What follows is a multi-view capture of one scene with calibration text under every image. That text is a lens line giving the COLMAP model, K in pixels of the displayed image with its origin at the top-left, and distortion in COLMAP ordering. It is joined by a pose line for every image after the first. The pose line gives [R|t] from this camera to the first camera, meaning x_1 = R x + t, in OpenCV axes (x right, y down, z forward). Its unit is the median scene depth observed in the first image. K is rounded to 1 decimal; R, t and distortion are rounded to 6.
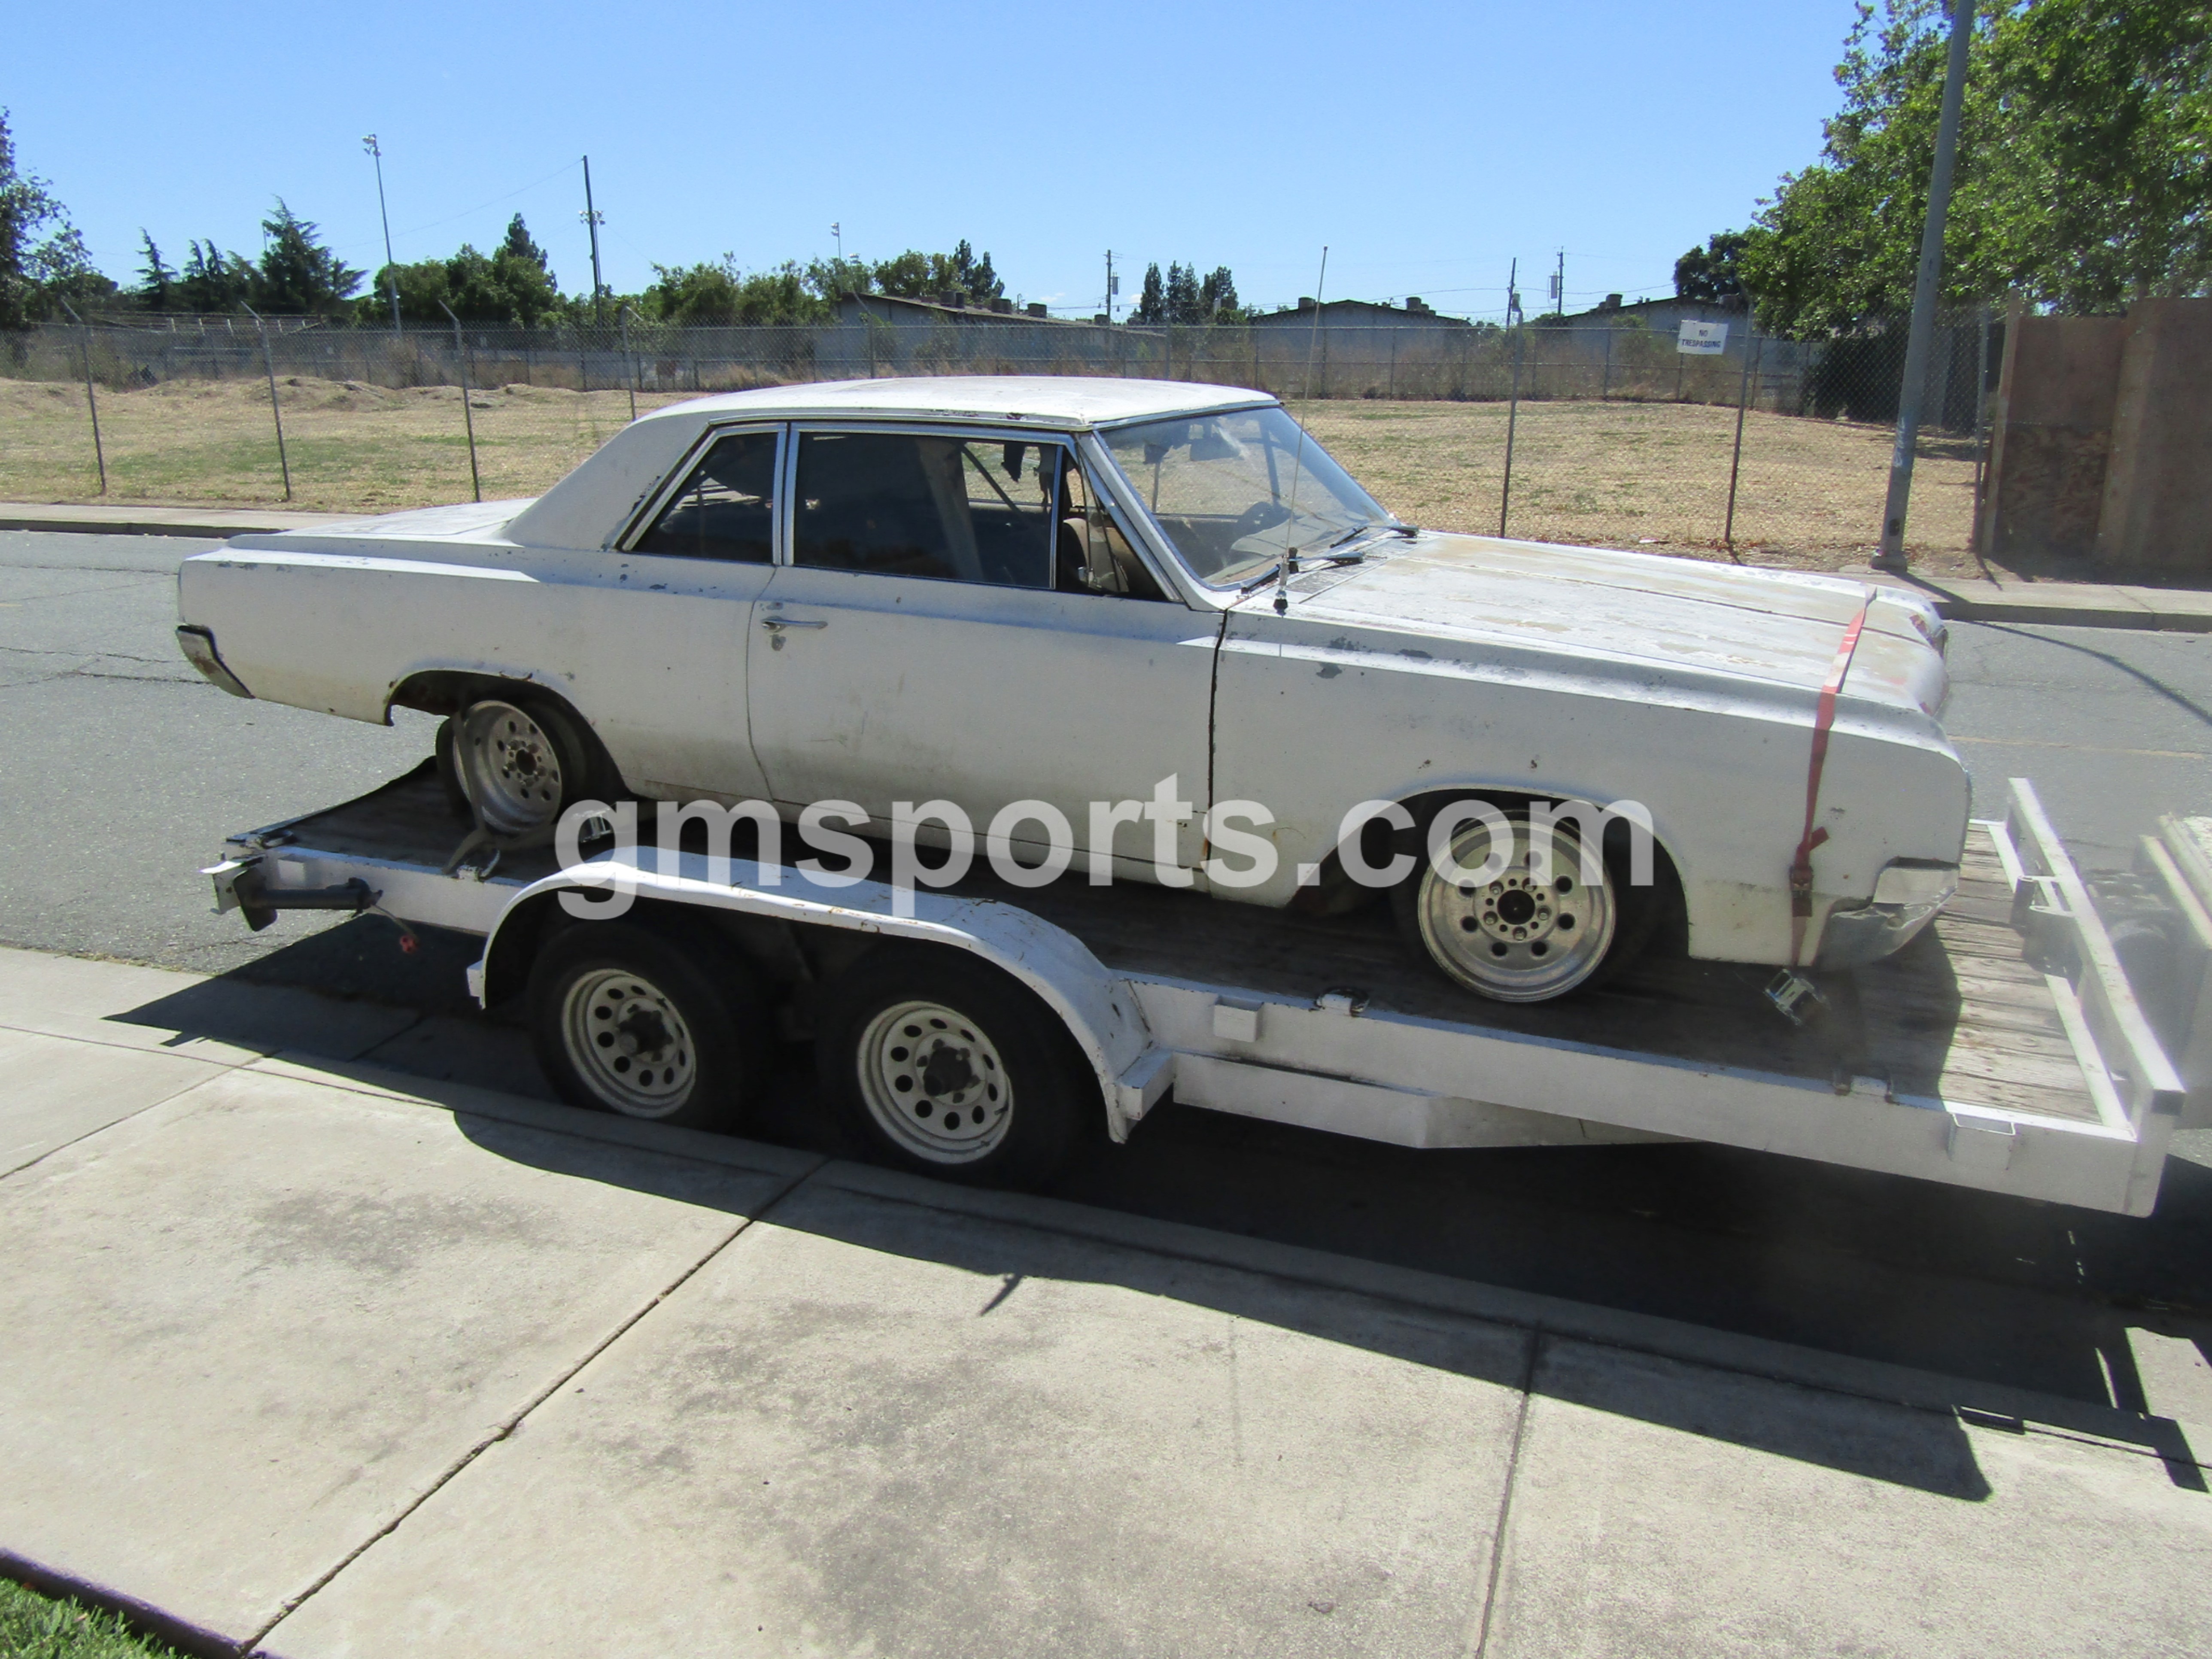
lens RADIAL K [[1577.7, 0, 1106.0], [0, 1577.7, 829.5], [0, 0, 1]] dist [-0.010214, -0.007921]
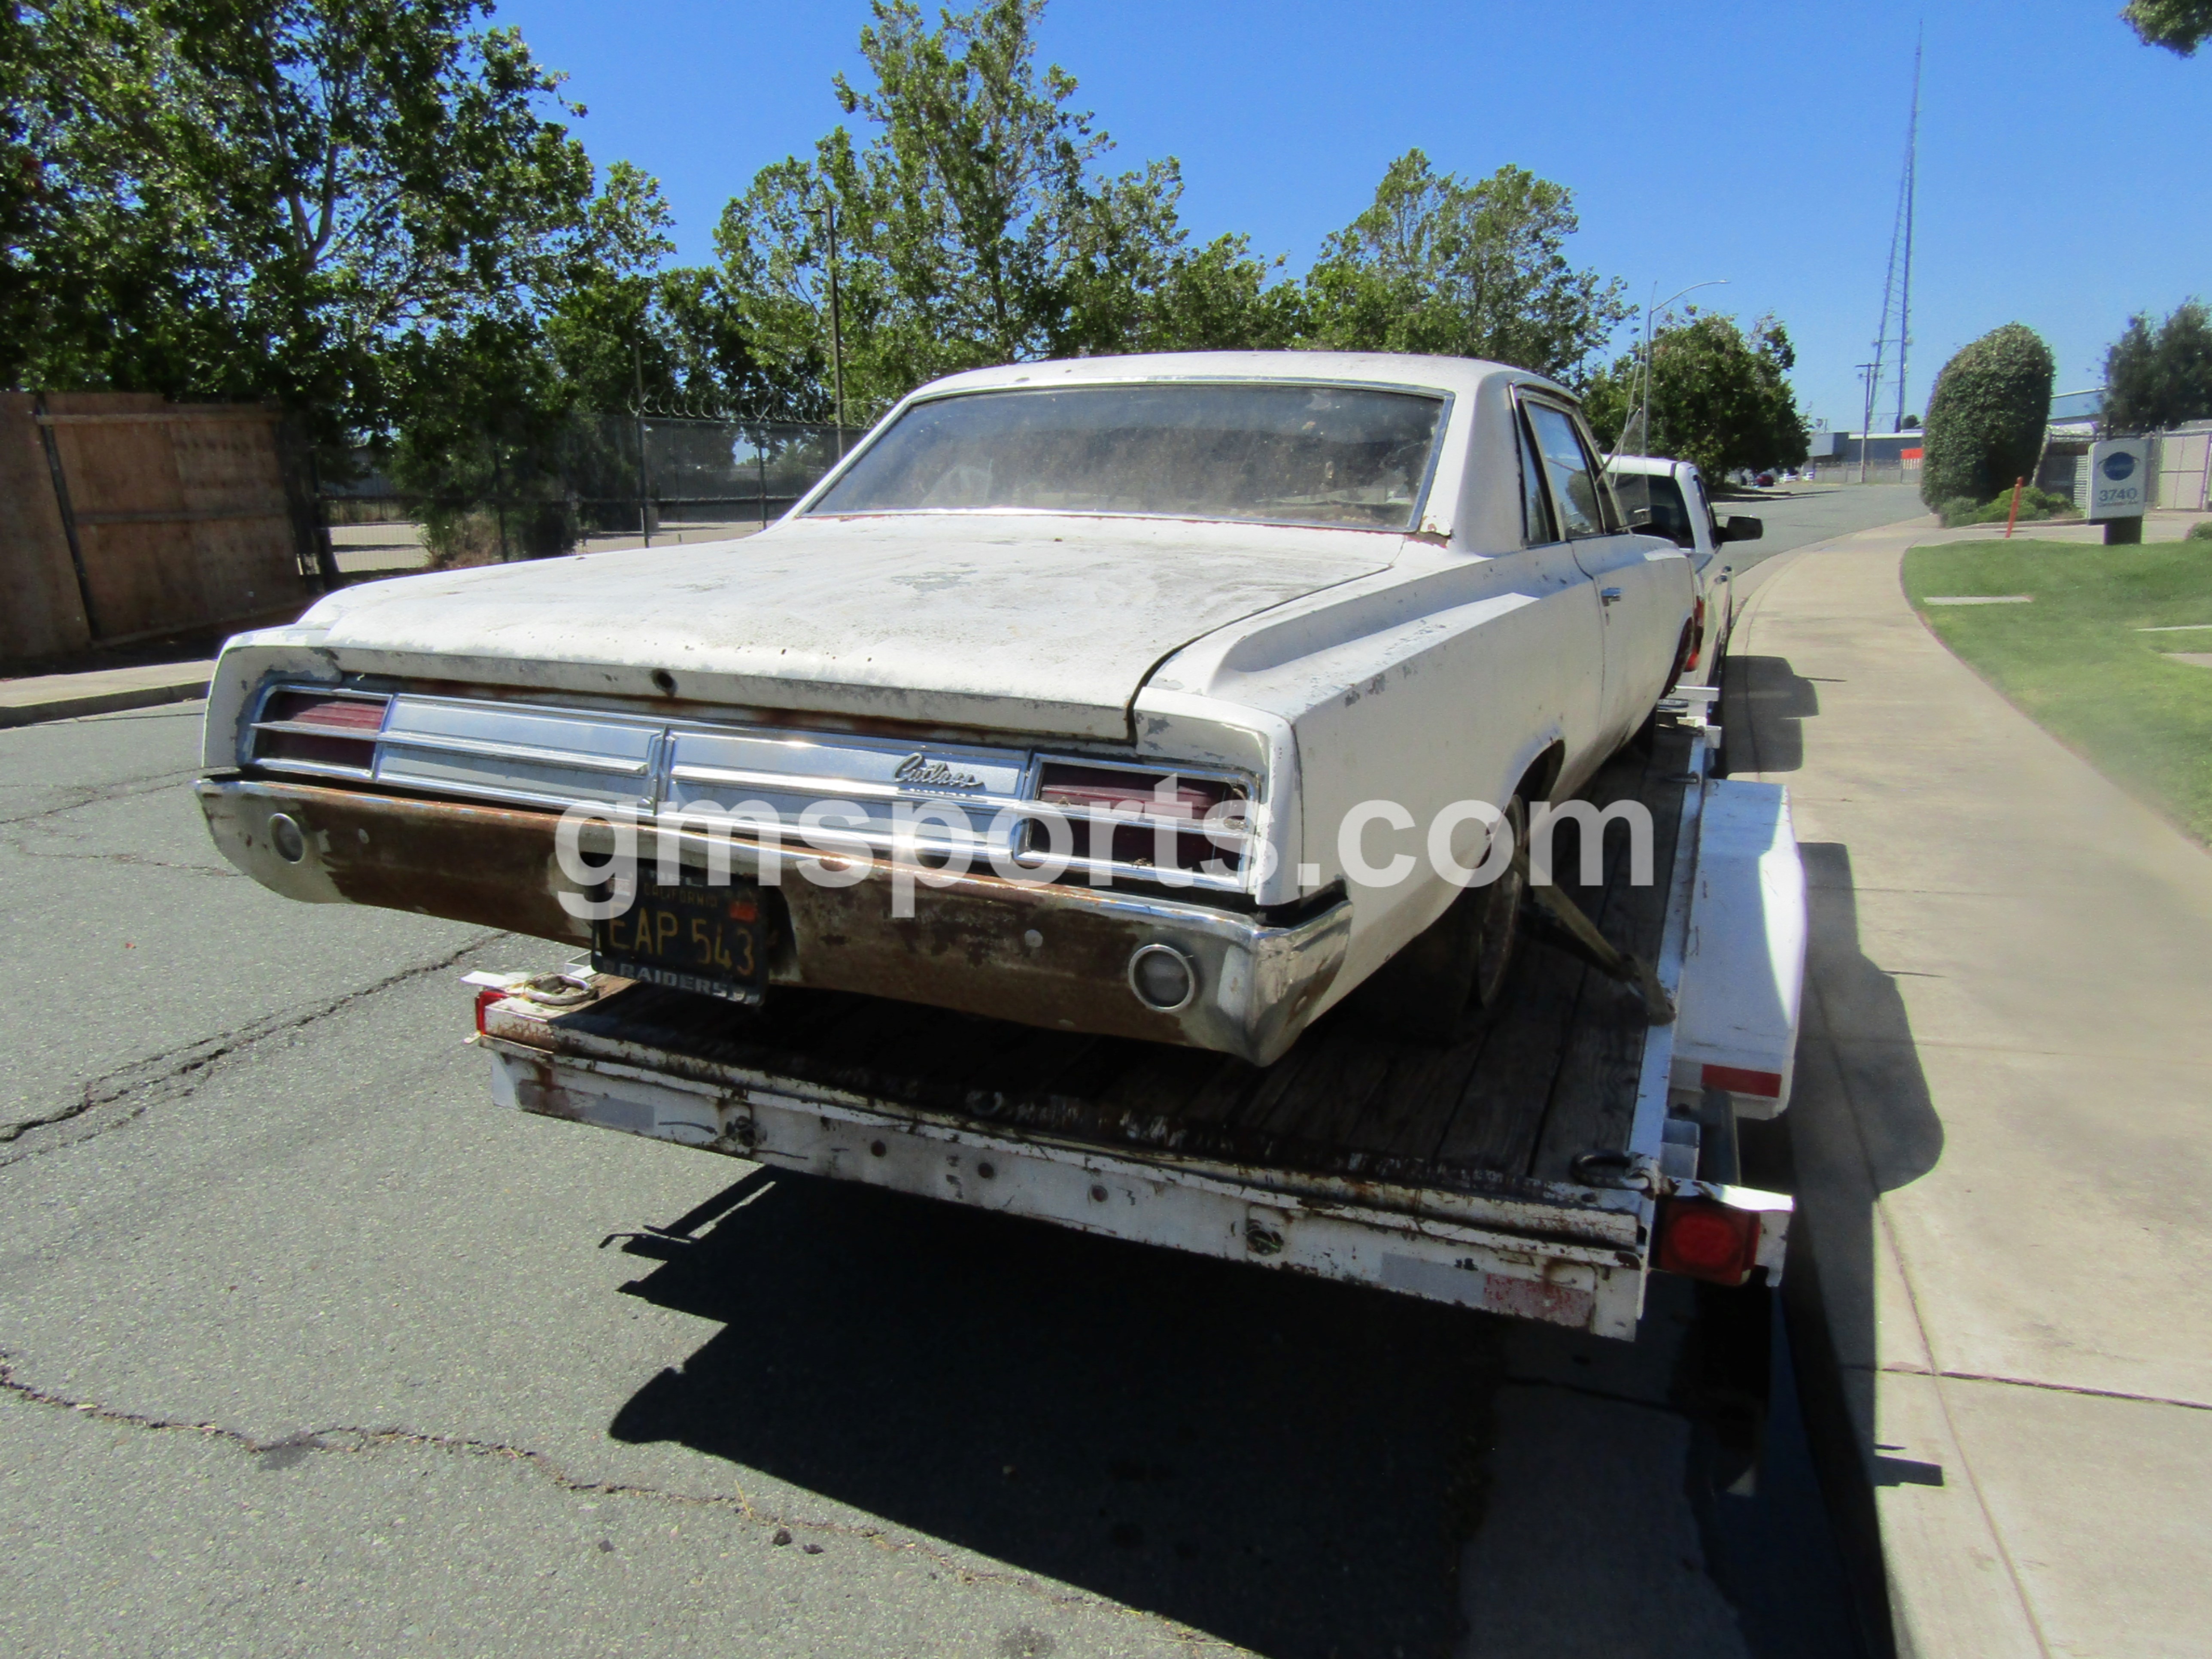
lens RADIAL K [[1562.5, 0, 1106.0], [0, 1562.5, 829.5], [0, 0, 1]] dist [-0.014608, -0.004022]
pose [[-0.011504, -0.221959, 0.974988, -1.095155], [0.294871, 0.930940, 0.215411, -0.277254], [-0.955468, 0.289974, 0.054739, 1.211561]]
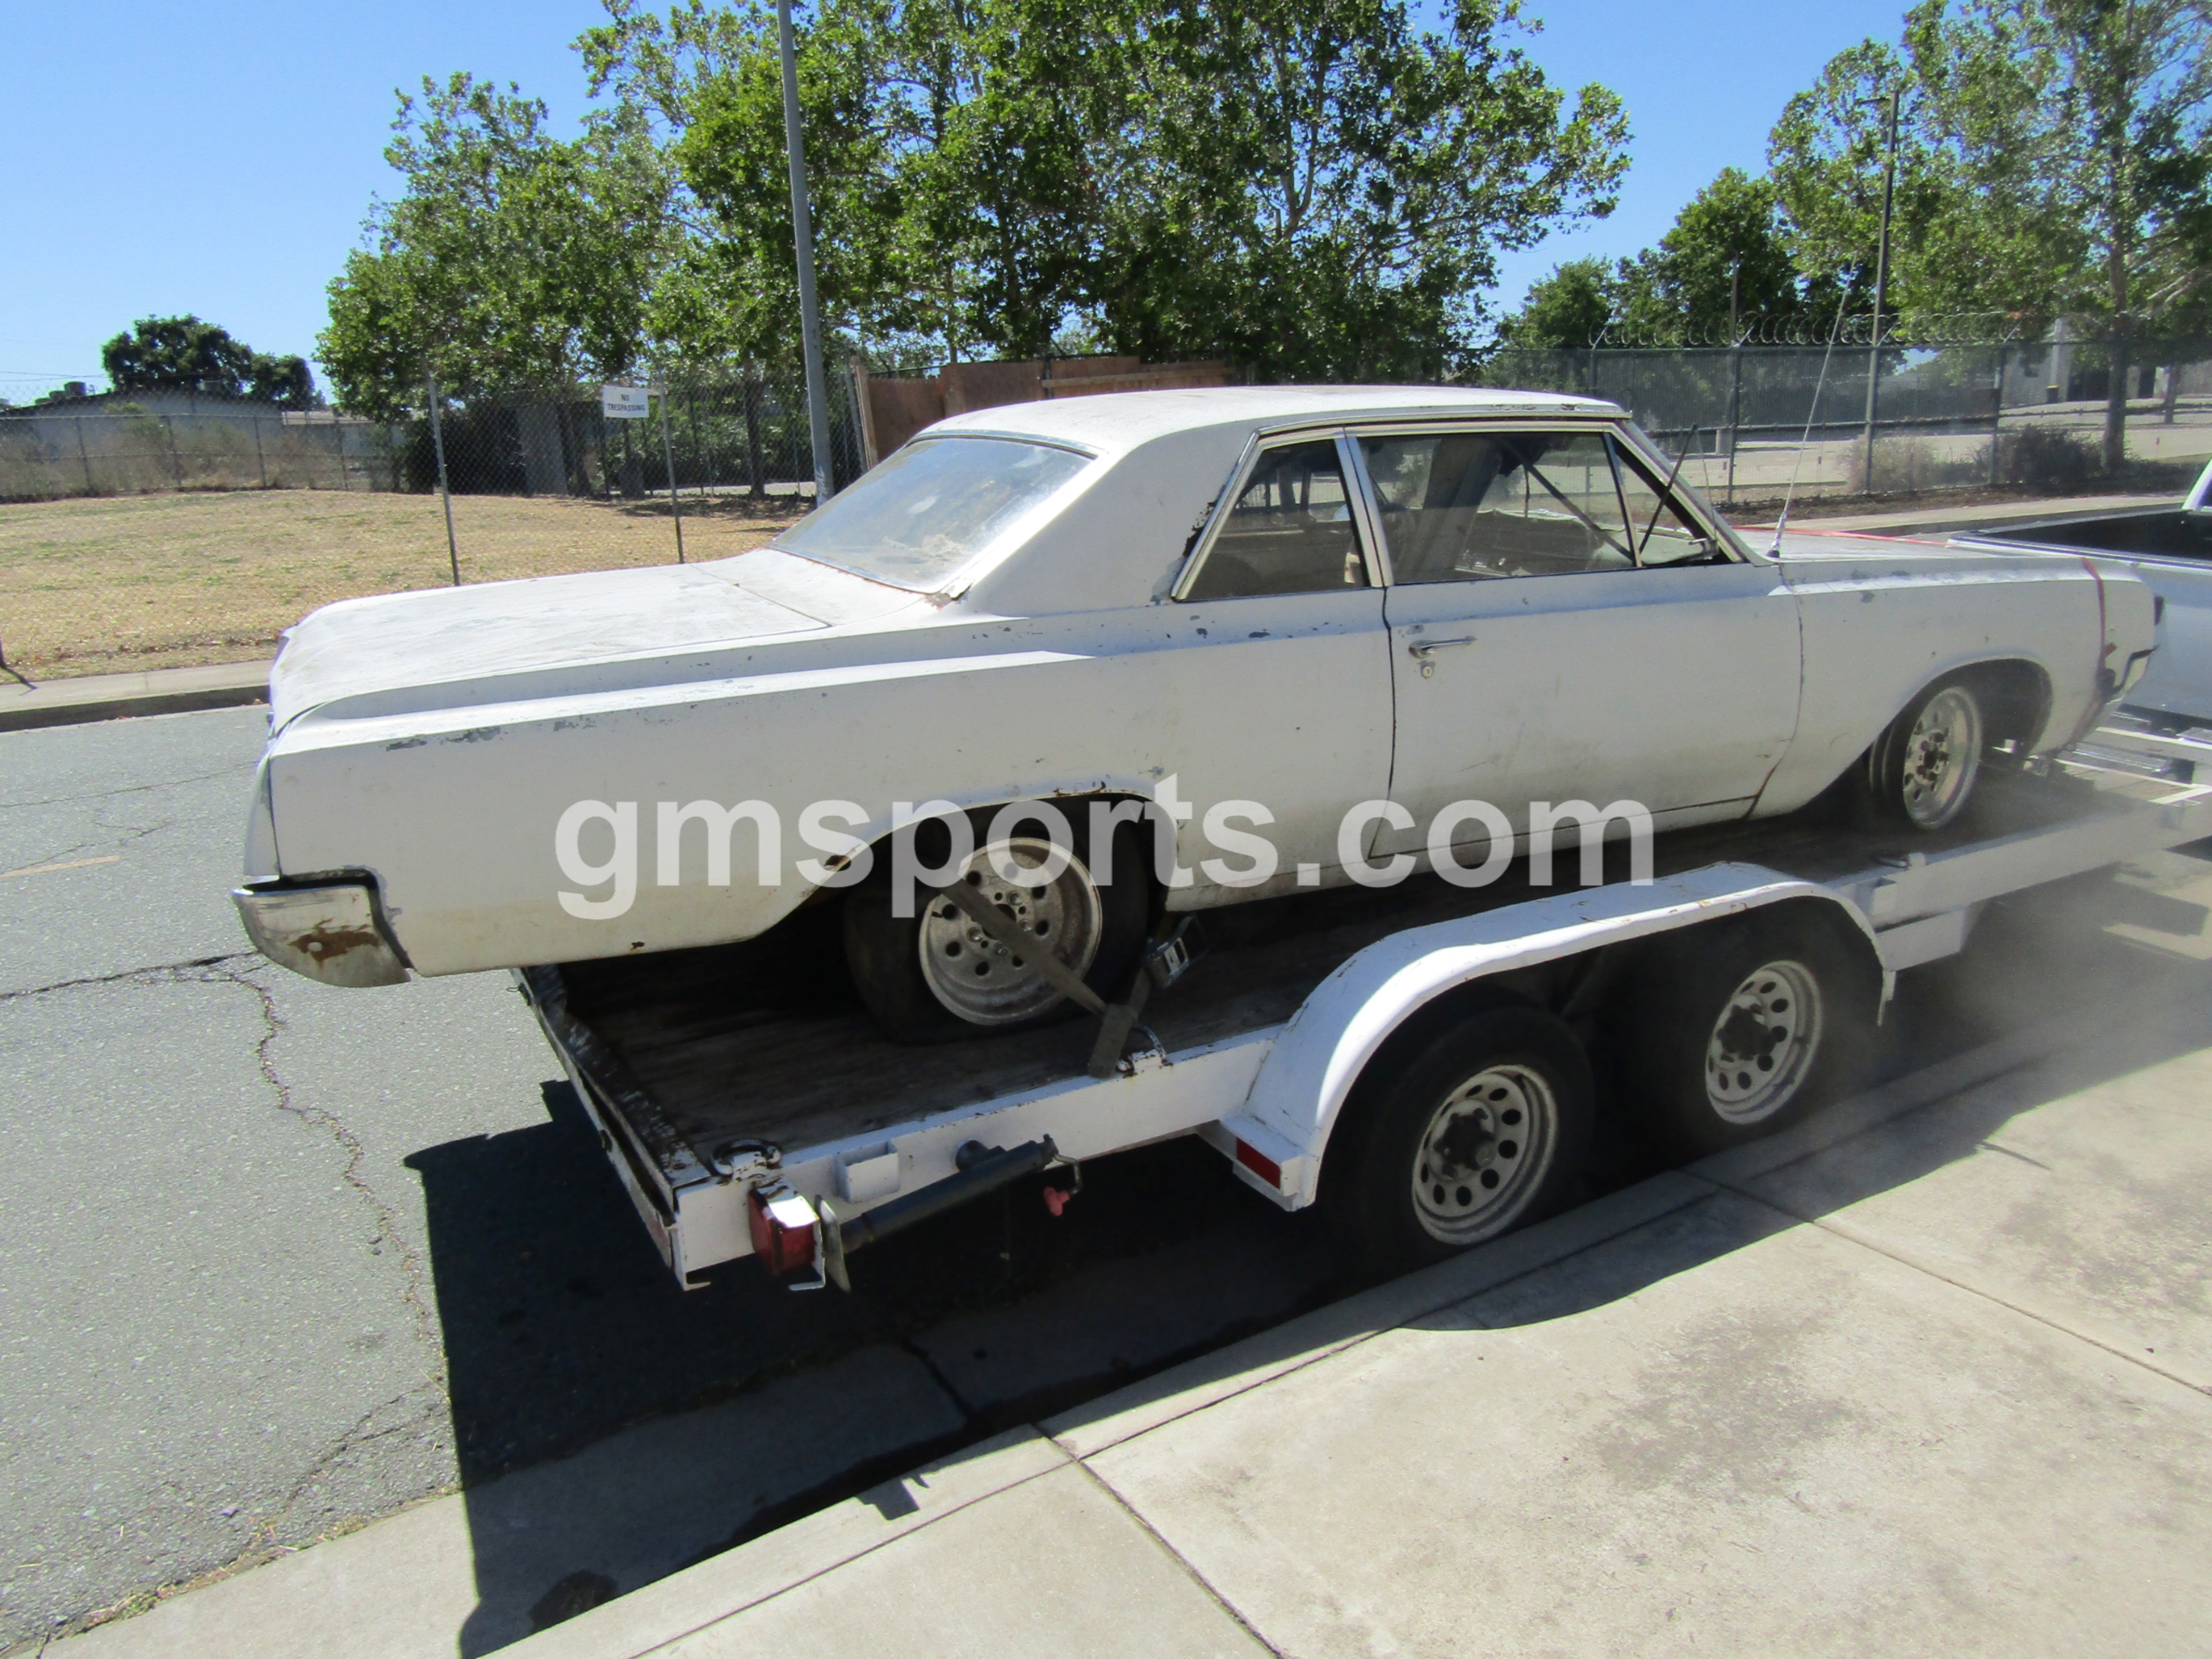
lens RADIAL K [[1578.7, 0, 1106.0], [0, 1578.7, 829.5], [0, 0, 1]] dist [-0.006557, 0.001442]
pose [[0.626250, -0.221114, 0.747609, -0.957832], [0.259517, 0.963374, 0.067539, -0.131546], [-0.735161, 0.151721, 0.660696, 0.531176]]
